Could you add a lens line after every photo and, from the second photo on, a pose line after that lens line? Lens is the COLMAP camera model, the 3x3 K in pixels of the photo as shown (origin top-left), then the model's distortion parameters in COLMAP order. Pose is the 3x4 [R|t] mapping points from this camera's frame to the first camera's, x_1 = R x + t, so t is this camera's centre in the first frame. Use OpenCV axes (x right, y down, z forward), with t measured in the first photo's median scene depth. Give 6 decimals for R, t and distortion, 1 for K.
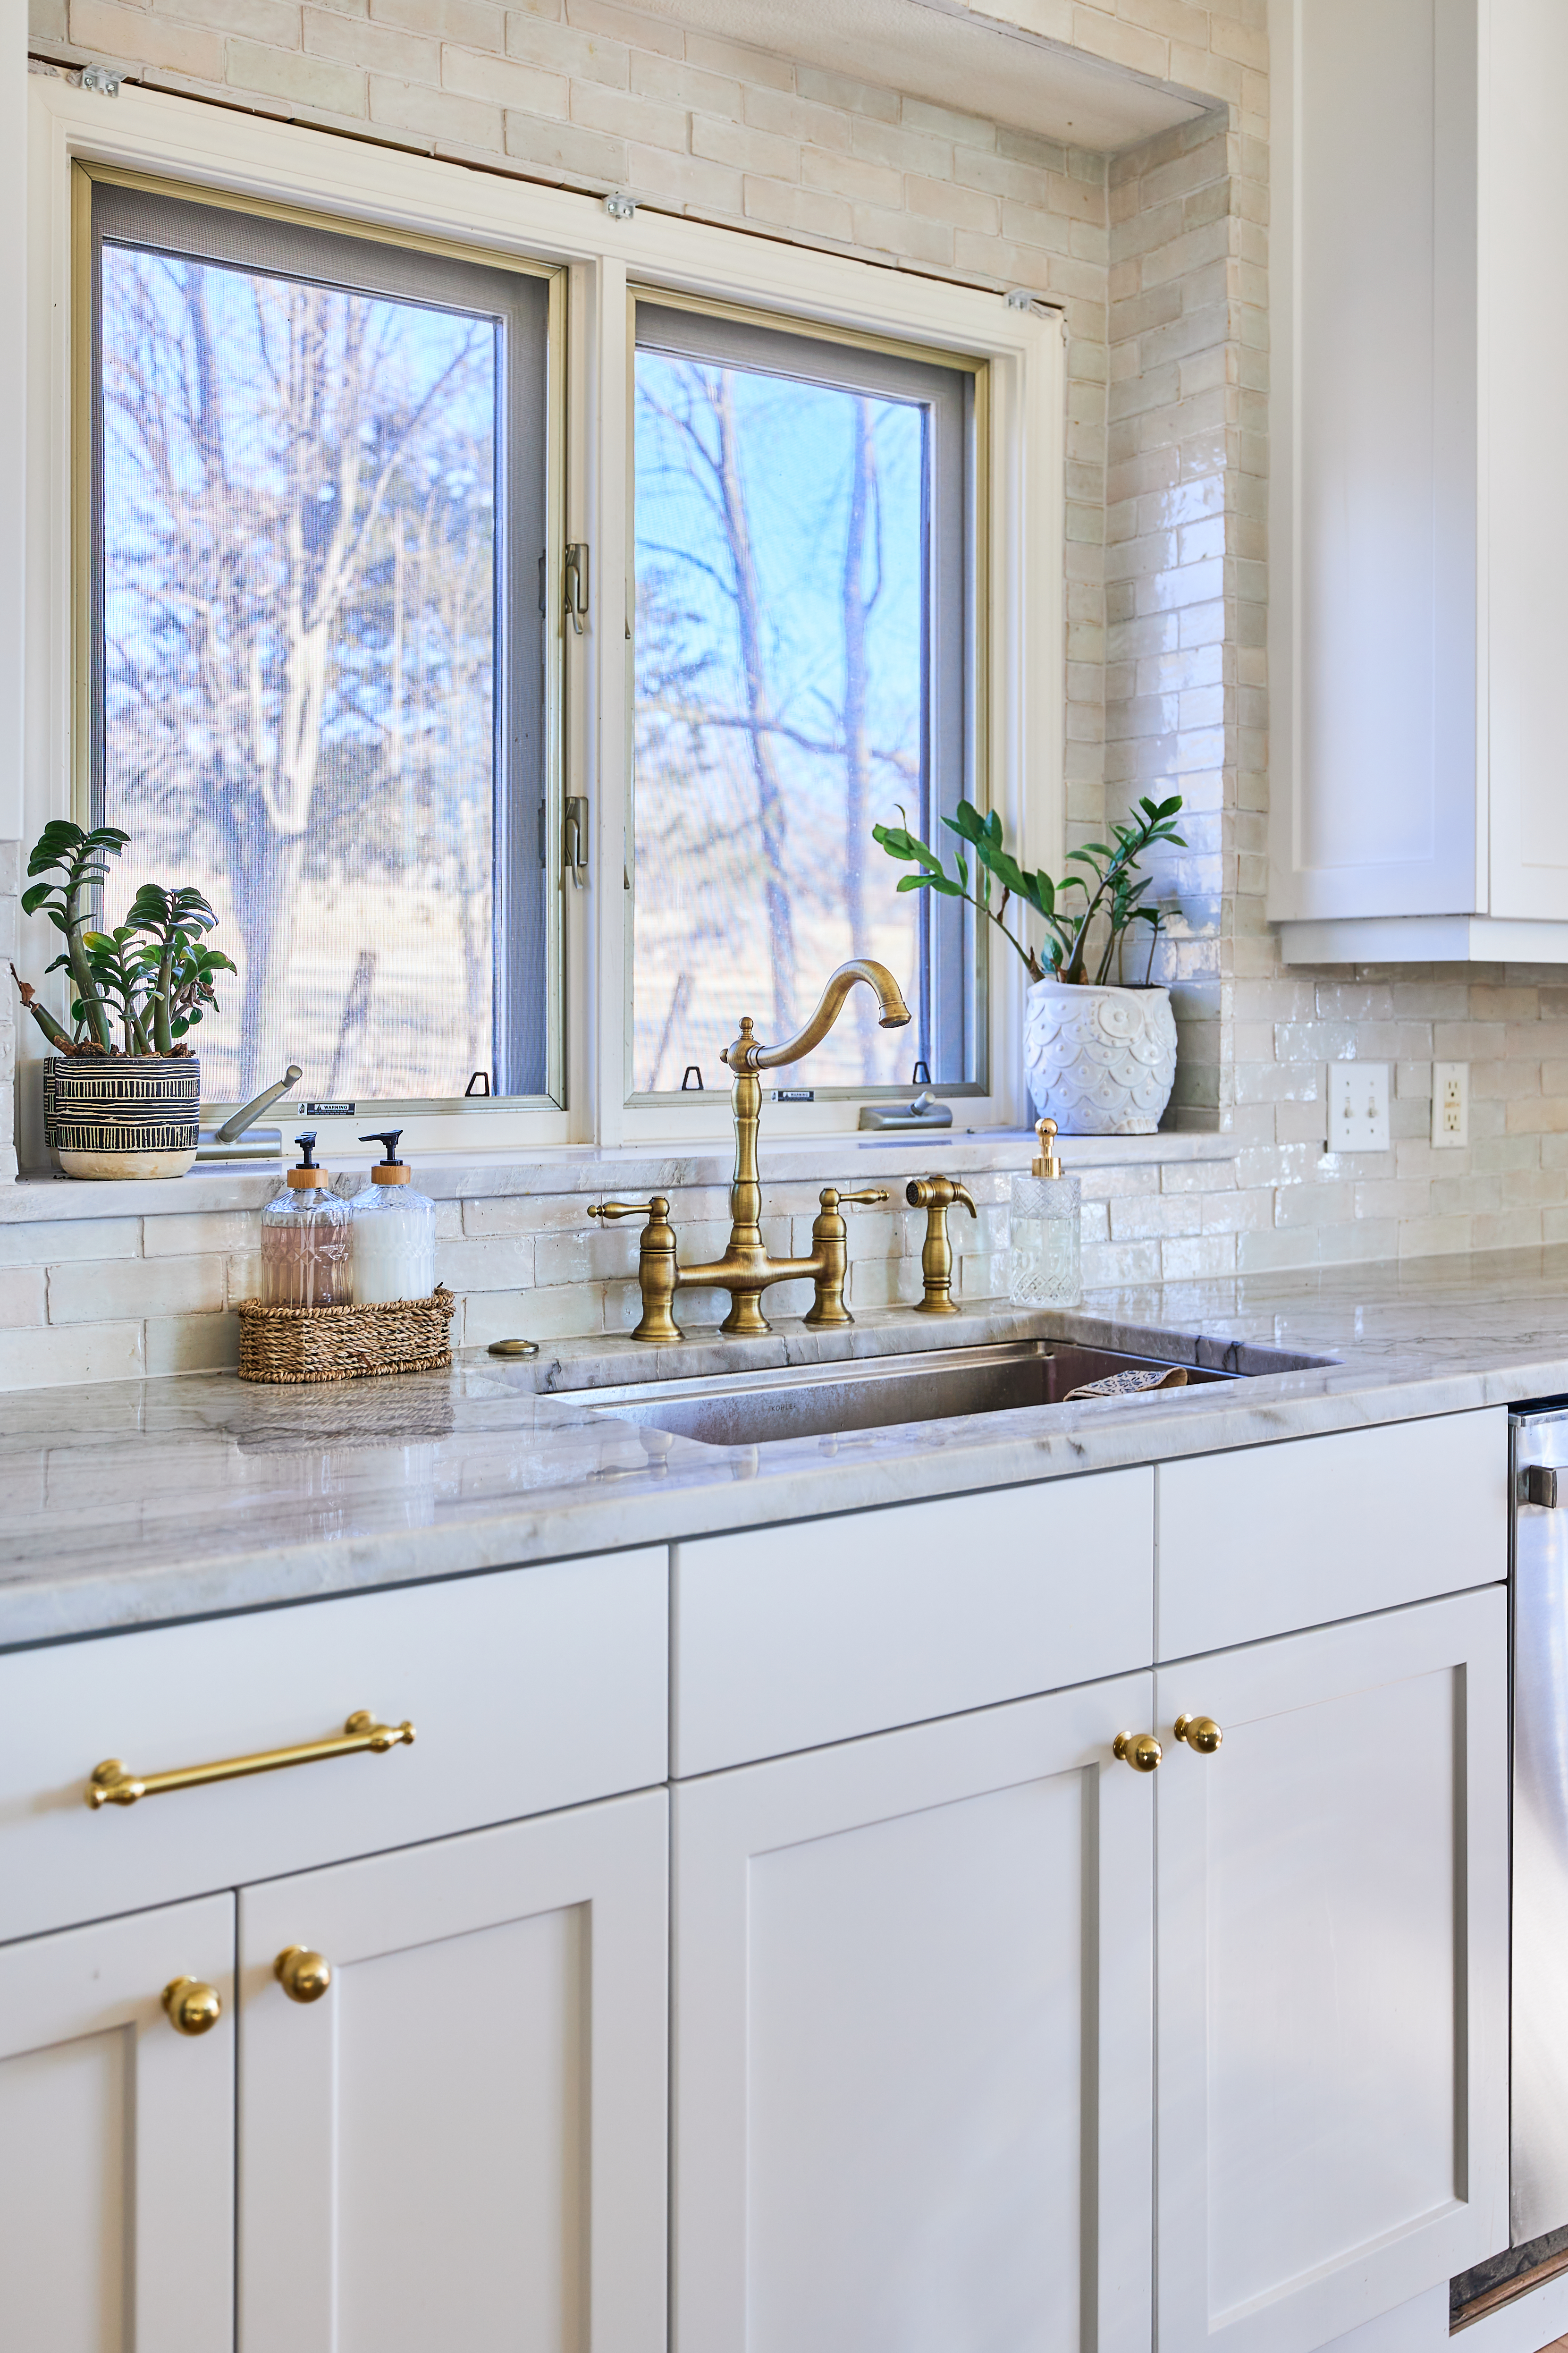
lens RADIAL K [[2197.4, 0, 781.4], [0, 2197.4, 1004.3], [0, 0, 1]] dist [0.002747, 0.006974]
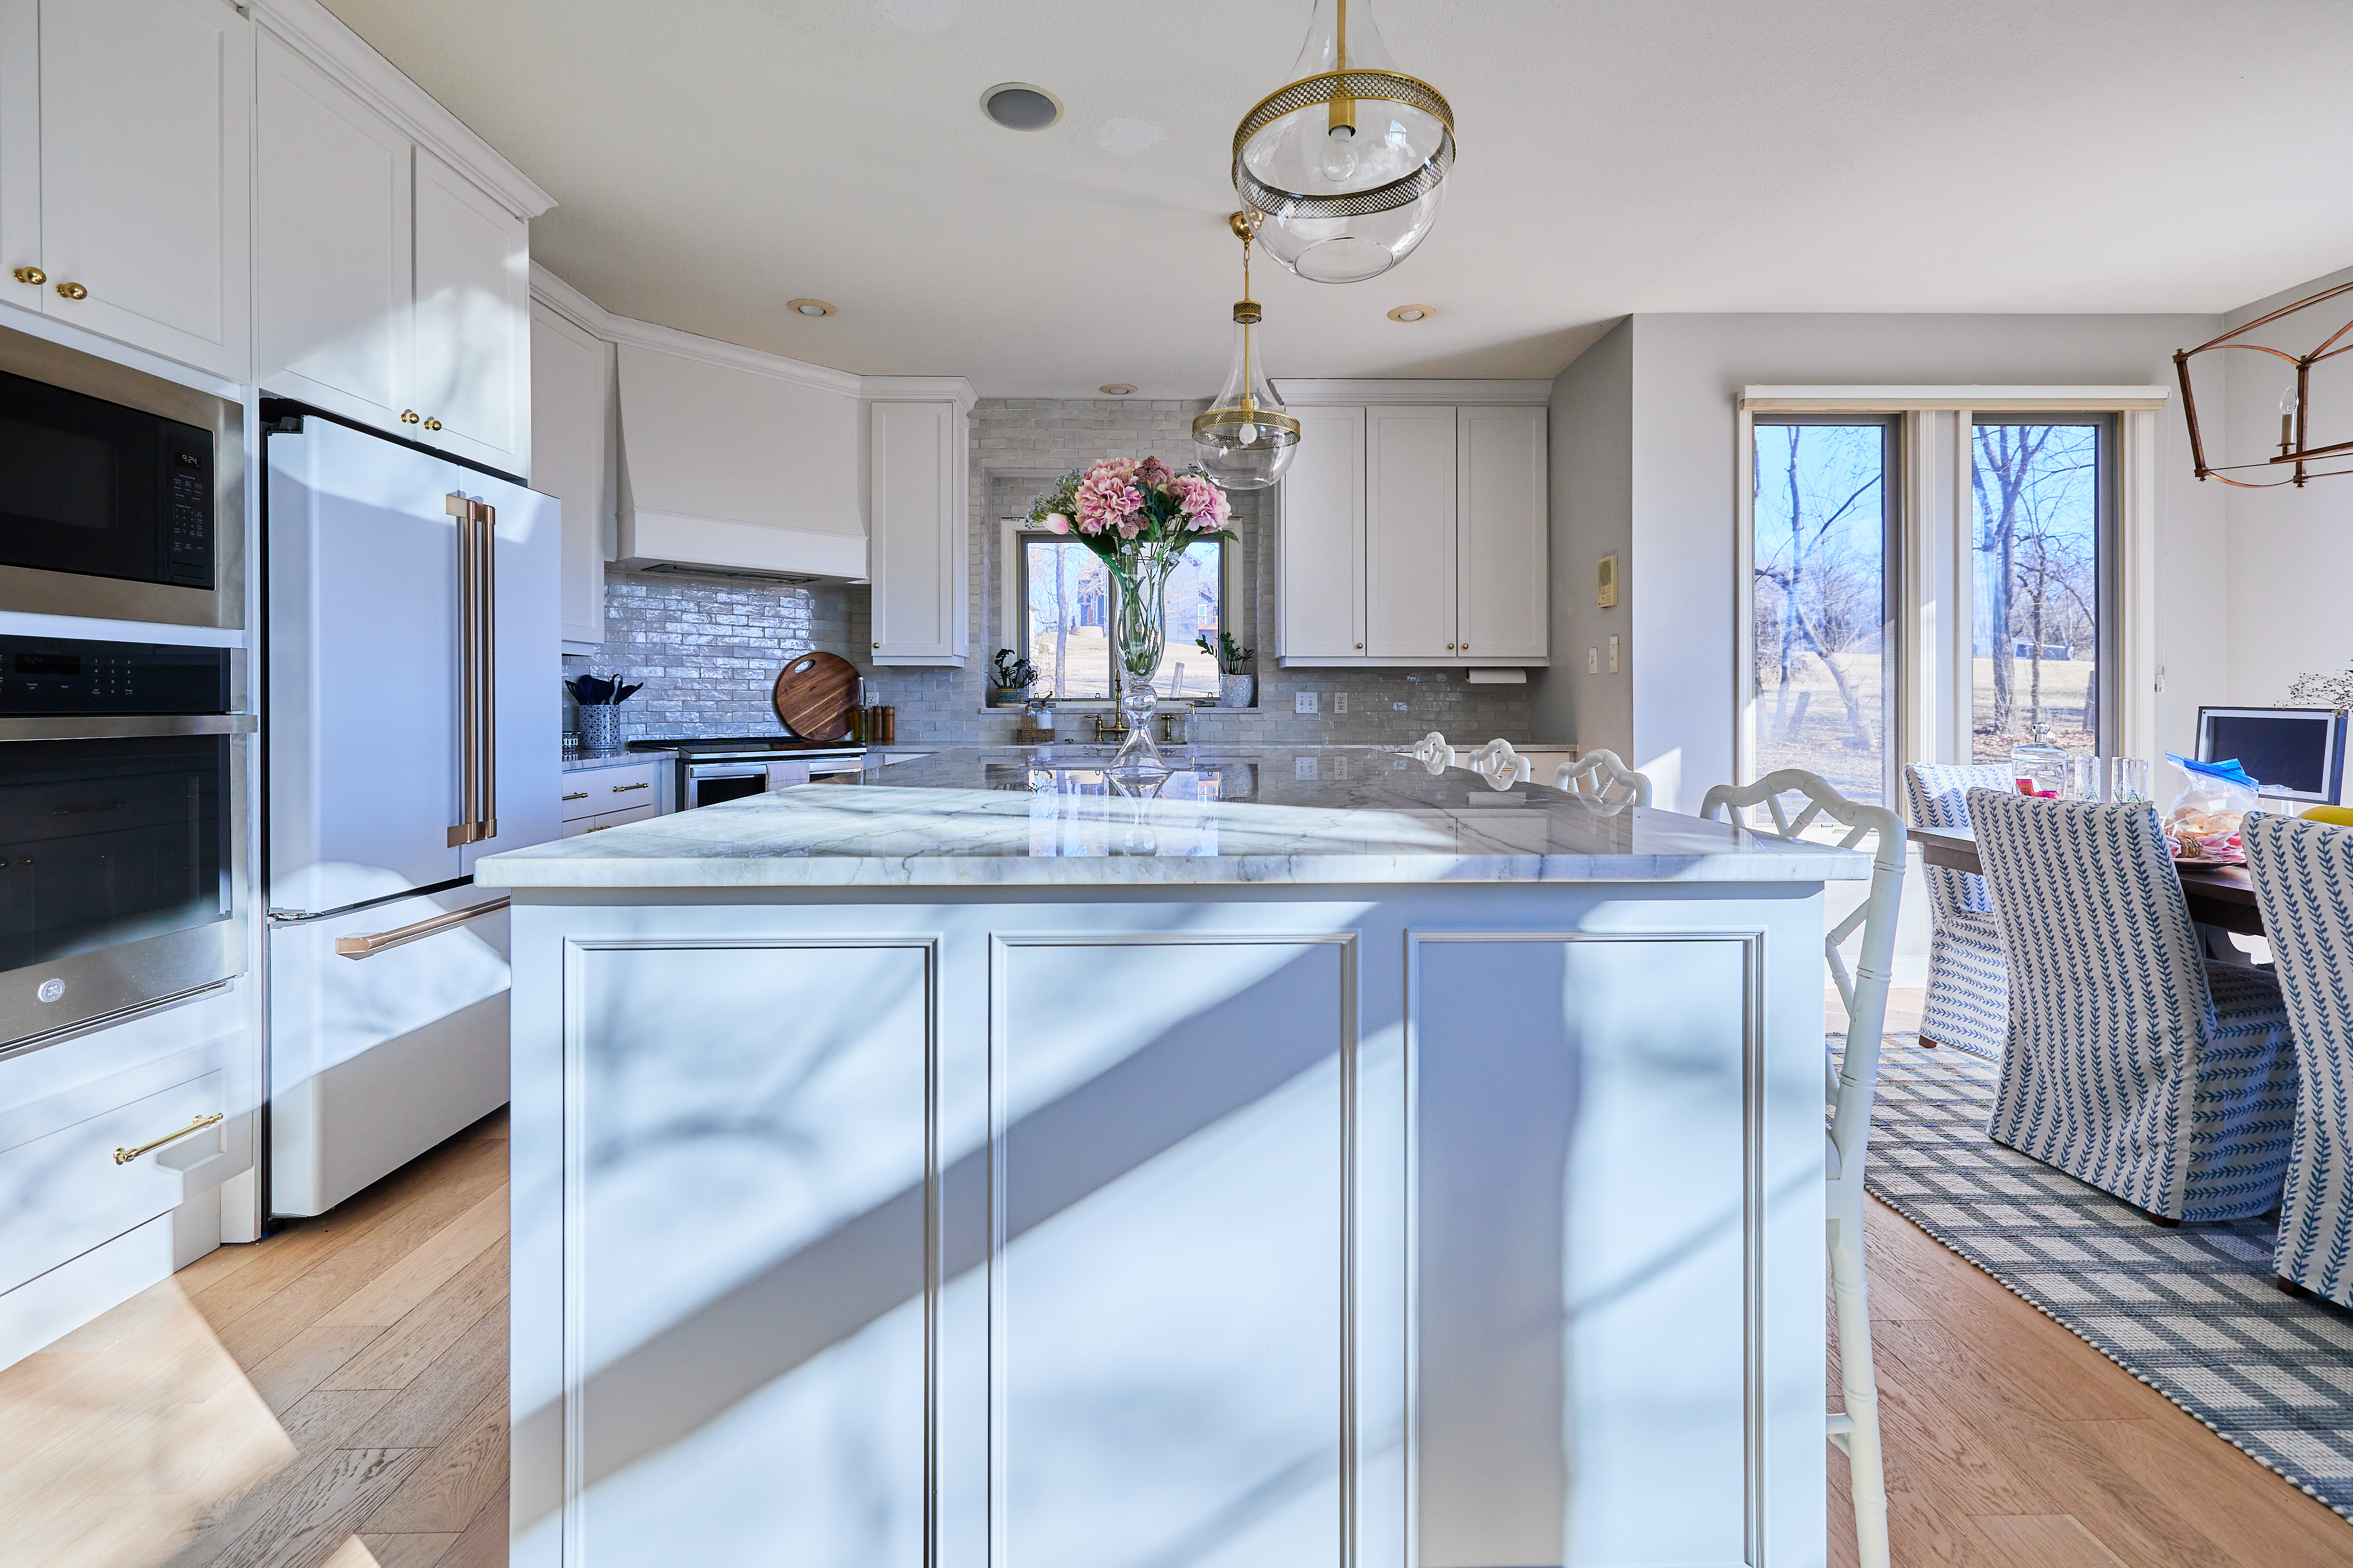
lens RADIAL K [[1015.8, 0, 1187.0], [0, 1015.8, 704.4], [0, 0, 1]] dist [0.001706, 0.000479]
pose [[0.826945, -0.002935, -0.562275, 1.316236], [0.004775, 0.999987, 0.001803, 0.052113], [0.562262, -0.004175, 0.826948, -0.803790]]
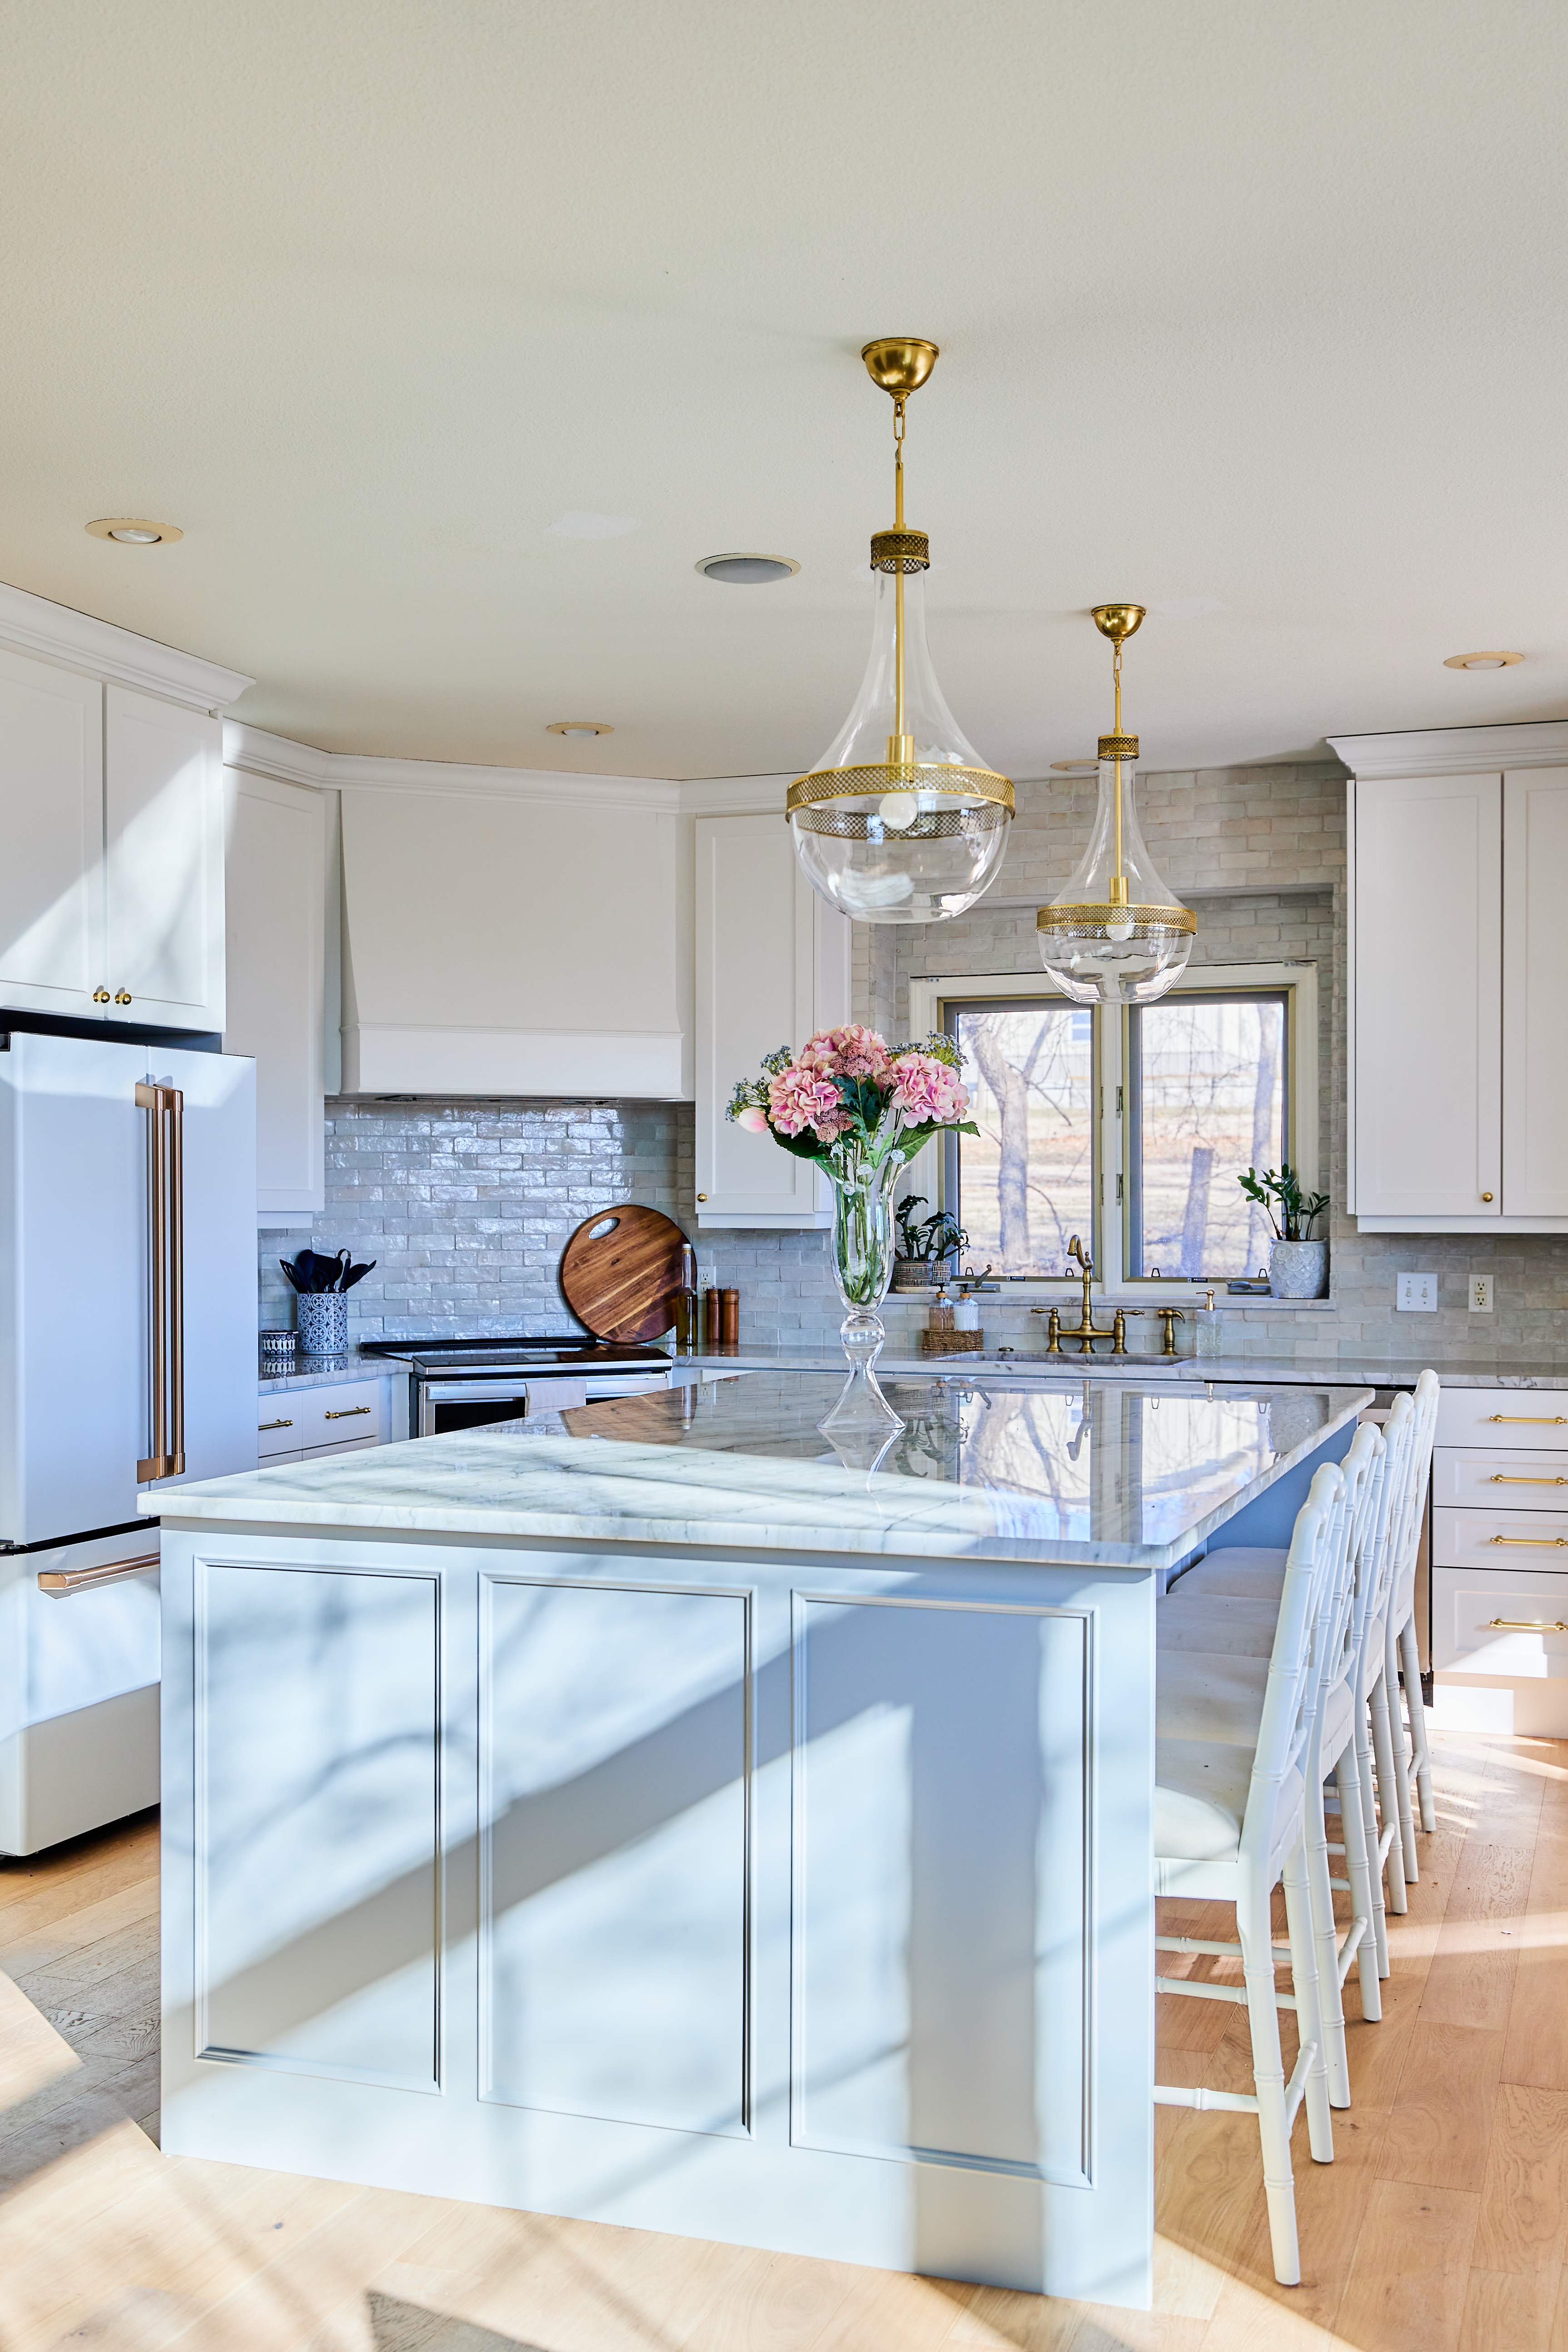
lens RADIAL K [[2359.3, 0, 780.8], [0, 2359.3, 1221.7], [0, 0, 1]] dist [0.008168, -0.018735]
pose [[0.563898, 0.003886, -0.825836, 2.226193], [0.004464, 0.999960, 0.007753, -0.057018], [0.825833, -0.008058, 0.563858, -1.100479]]
